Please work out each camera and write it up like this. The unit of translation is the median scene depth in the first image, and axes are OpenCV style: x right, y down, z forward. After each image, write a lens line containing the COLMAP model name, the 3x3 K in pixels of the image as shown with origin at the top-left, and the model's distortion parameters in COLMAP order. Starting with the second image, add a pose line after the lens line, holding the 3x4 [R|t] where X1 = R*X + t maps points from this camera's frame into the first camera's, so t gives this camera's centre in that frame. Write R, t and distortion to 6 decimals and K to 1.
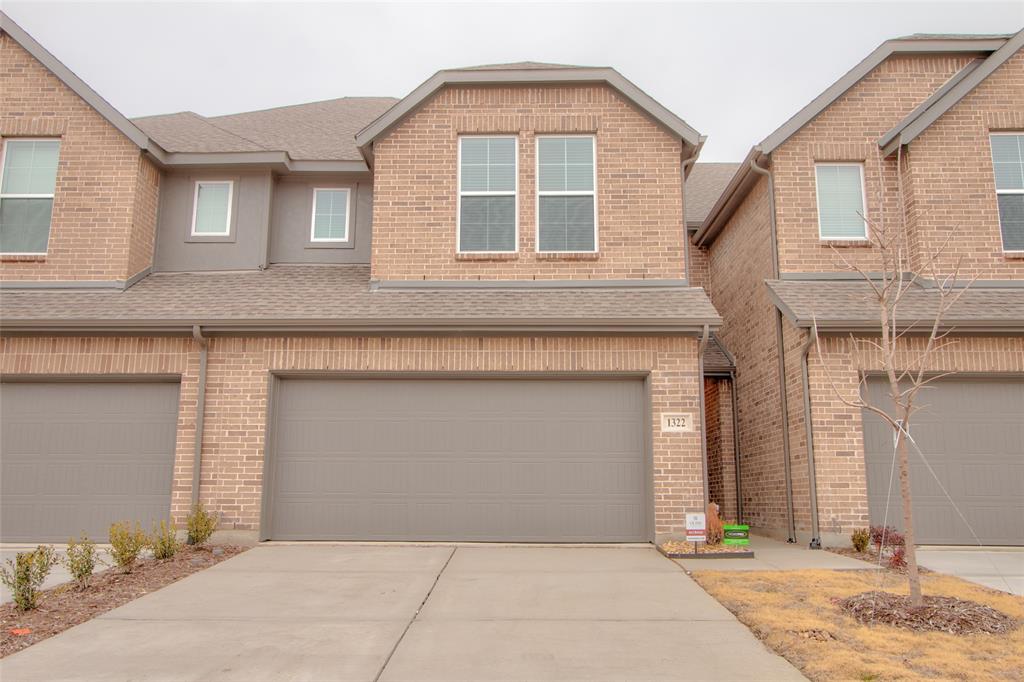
lens RADIAL K [[815.1, 0, 512.0], [0, 815.1, 341.0], [0, 0, 1]] dist [-0.003441, 0.012469]
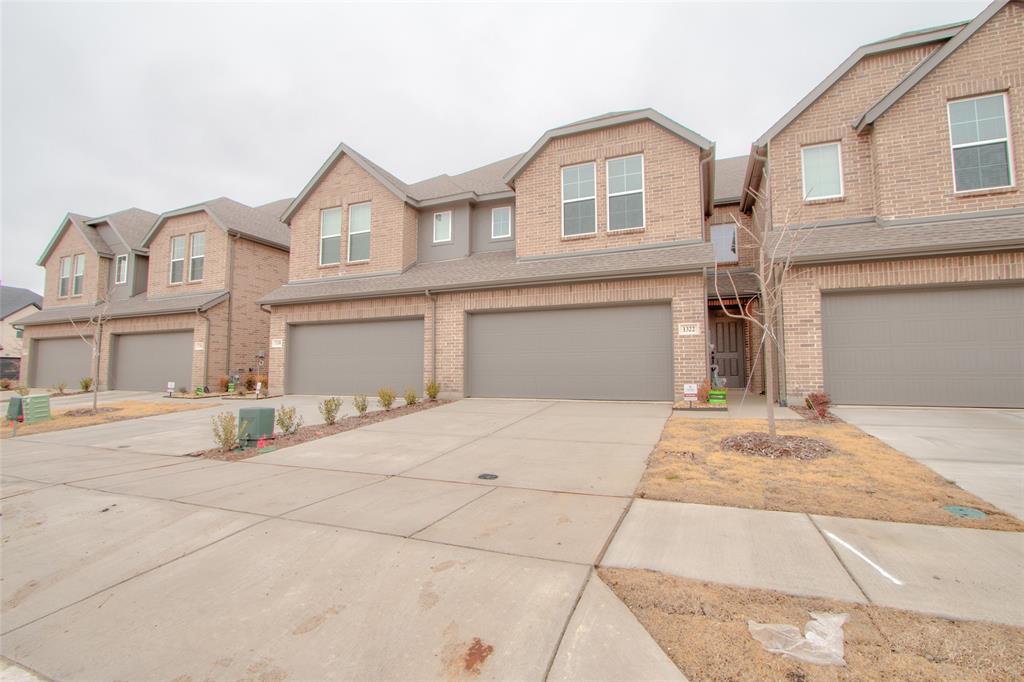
lens RADIAL K [[471.3, 0, 503.2], [0, 471.3, 339.1], [0, 0, 1]] dist [-0.020317, 0.003828]
pose [[0.928718, -0.031728, -0.369427, 0.181899], [0.073458, 0.992328, 0.099444, -0.000577], [0.363438, -0.119493, 0.923923, -0.002919]]
